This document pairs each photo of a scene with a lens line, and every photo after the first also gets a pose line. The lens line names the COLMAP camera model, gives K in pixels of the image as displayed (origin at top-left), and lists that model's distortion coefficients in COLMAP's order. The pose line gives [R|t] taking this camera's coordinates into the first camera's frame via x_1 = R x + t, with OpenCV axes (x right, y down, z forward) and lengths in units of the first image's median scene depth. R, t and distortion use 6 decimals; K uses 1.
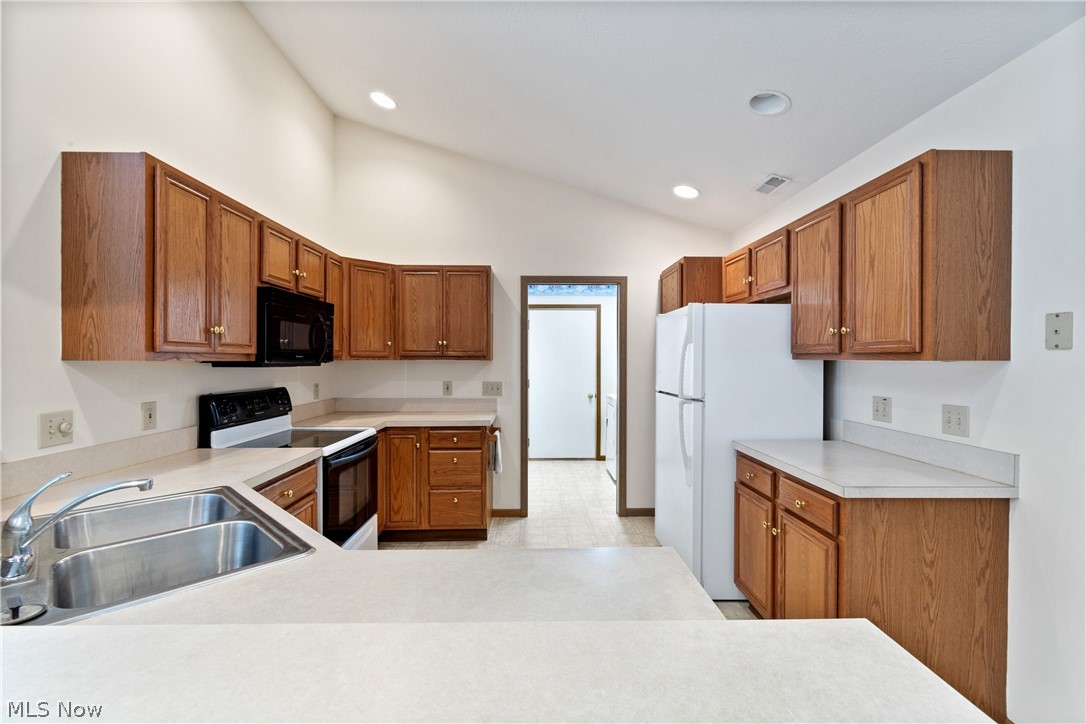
lens RADIAL K [[475.4, 0, 543.2], [0, 475.4, 363.3], [0, 0, 1]] dist [0.001753, -0.000463]
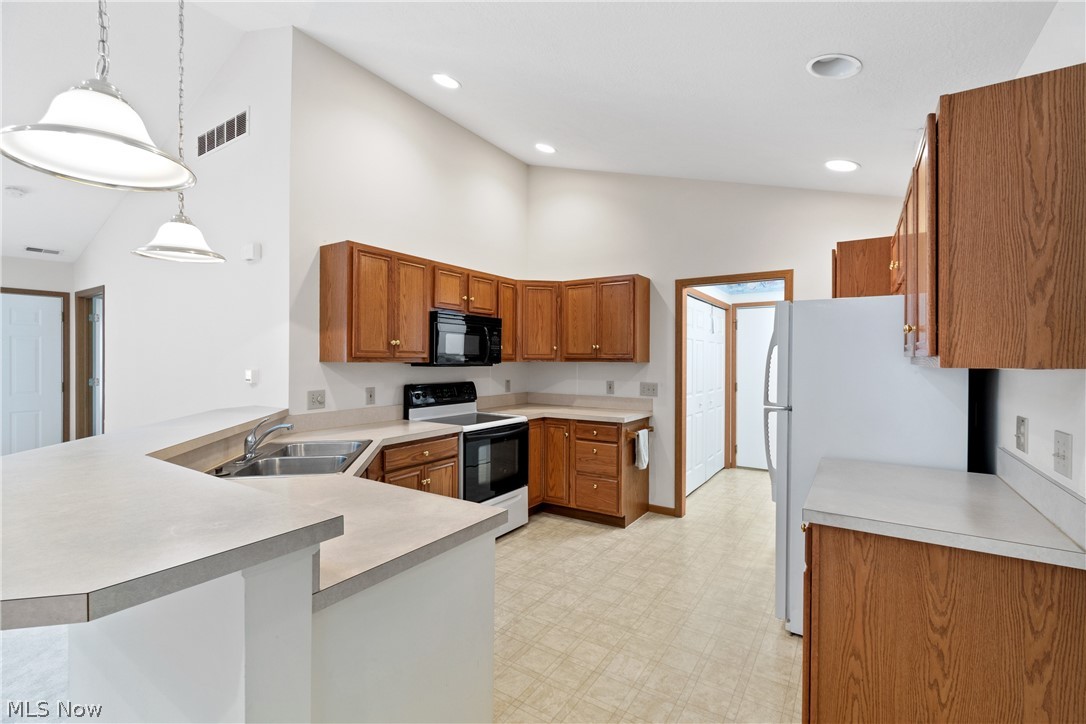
lens RADIAL K [[478.9, 0, 543.0], [0, 478.9, 362.0], [0, 0, 1]] dist [0.000783, -0.000132]
pose [[0.822400, 0.004878, -0.568889, 0.423814], [-0.007043, 0.999974, -0.001608, -0.005238], [0.568866, 0.005329, 0.822413, -0.006899]]
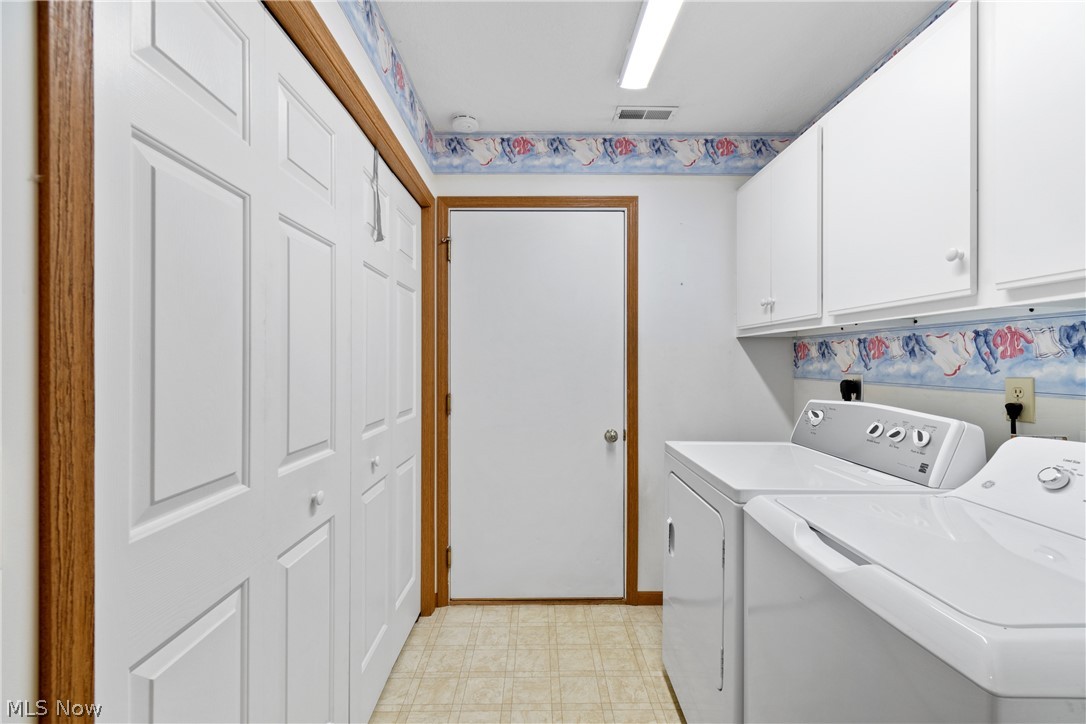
lens RADIAL K [[475.4, 0, 543.2], [0, 475.4, 363.3], [0, 0, 1]] dist [0.001753, -0.000463]
pose [[0.999961, 0.000399, -0.008843, 0.105197], [-0.000451, 0.999983, -0.005871, 0.027525], [0.008840, 0.005875, 0.999944, 1.346392]]
